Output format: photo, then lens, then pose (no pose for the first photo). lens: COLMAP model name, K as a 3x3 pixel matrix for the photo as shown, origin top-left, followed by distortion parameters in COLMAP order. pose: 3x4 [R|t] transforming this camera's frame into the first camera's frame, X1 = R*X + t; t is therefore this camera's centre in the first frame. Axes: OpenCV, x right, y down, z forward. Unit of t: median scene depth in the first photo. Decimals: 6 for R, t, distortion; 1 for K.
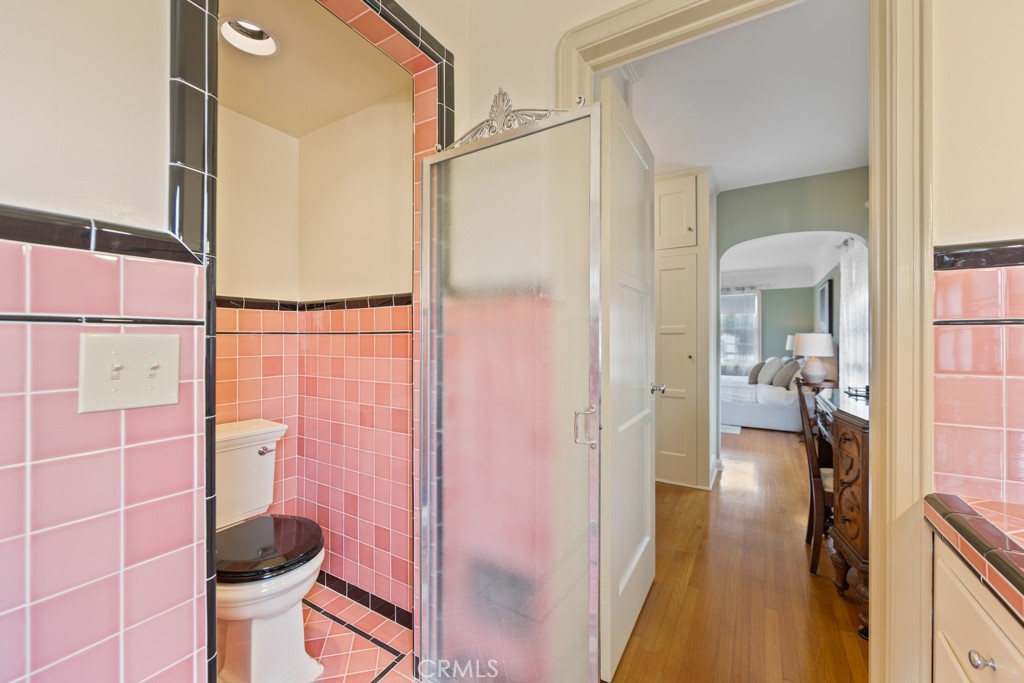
lens RADIAL K [[408.0, 0, 508.1], [0, 408.0, 341.7], [0, 0, 1]] dist [-0.000922, -0.000521]
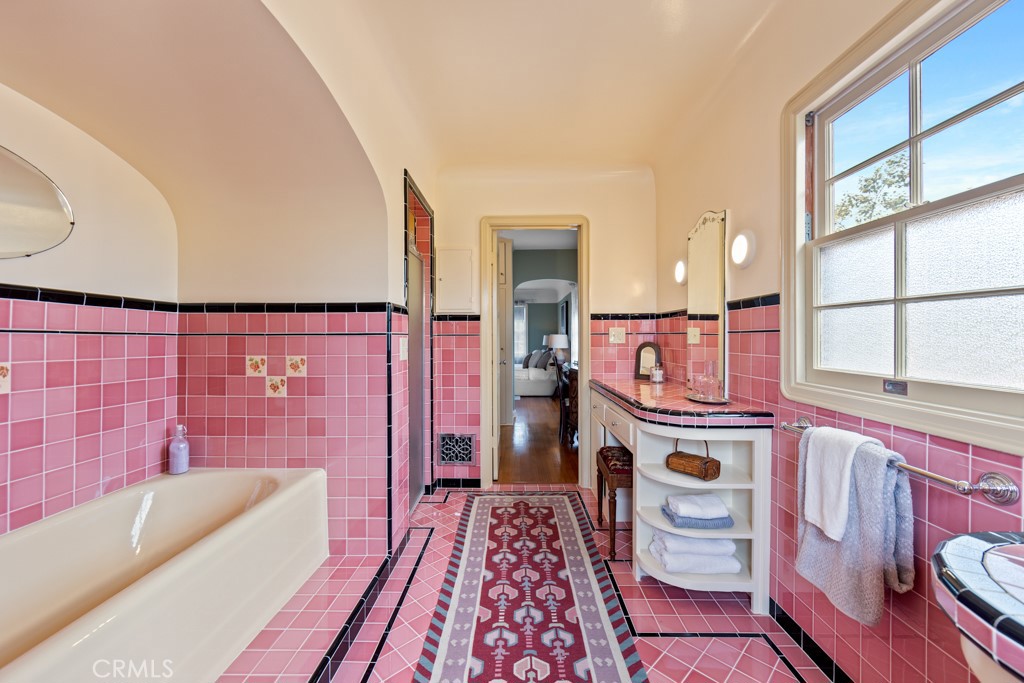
lens RADIAL K [[408.0, 0, 520.0], [0, 408.0, 339.0], [0, 0, 1]] dist [-0.000922, -0.000521]
pose [[0.848576, -0.001222, 0.529072, -0.236853], [0.003265, 0.999990, -0.002927, 0.002067], [-0.529064, 0.004211, 0.848572, -0.292233]]
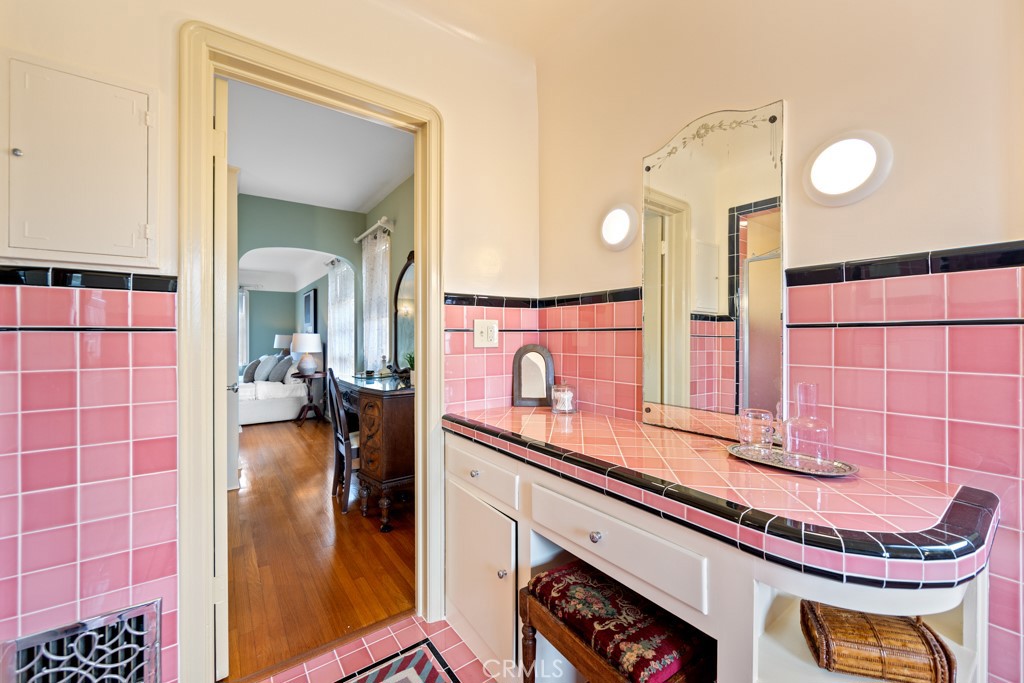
lens RADIAL K [[408.0, 0, 518.6], [0, 408.0, 334.7], [0, 0, 1]] dist [-0.000922, -0.000521]
pose [[0.377751, 0.005955, 0.925888, -0.108649], [0.008140, 0.999919, -0.009752, 0.000242], [-0.925871, 0.011220, 0.377672, -0.016752]]
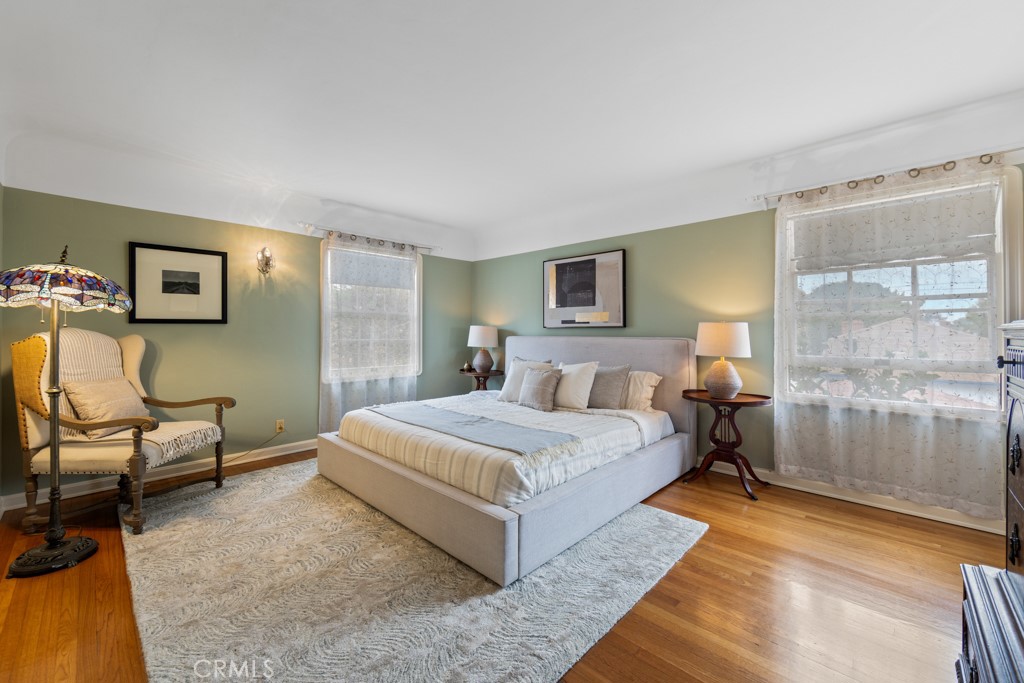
lens RADIAL K [[408.0, 0, 514.7], [0, 408.0, 335.5], [0, 0, 1]] dist [-0.000922, -0.000521]
pose [[0.206464, -0.008784, 0.978415, 0.044047], [0.010719, 0.999920, 0.006715, -0.005059], [-0.978395, 0.009101, 0.206542, 1.128353]]
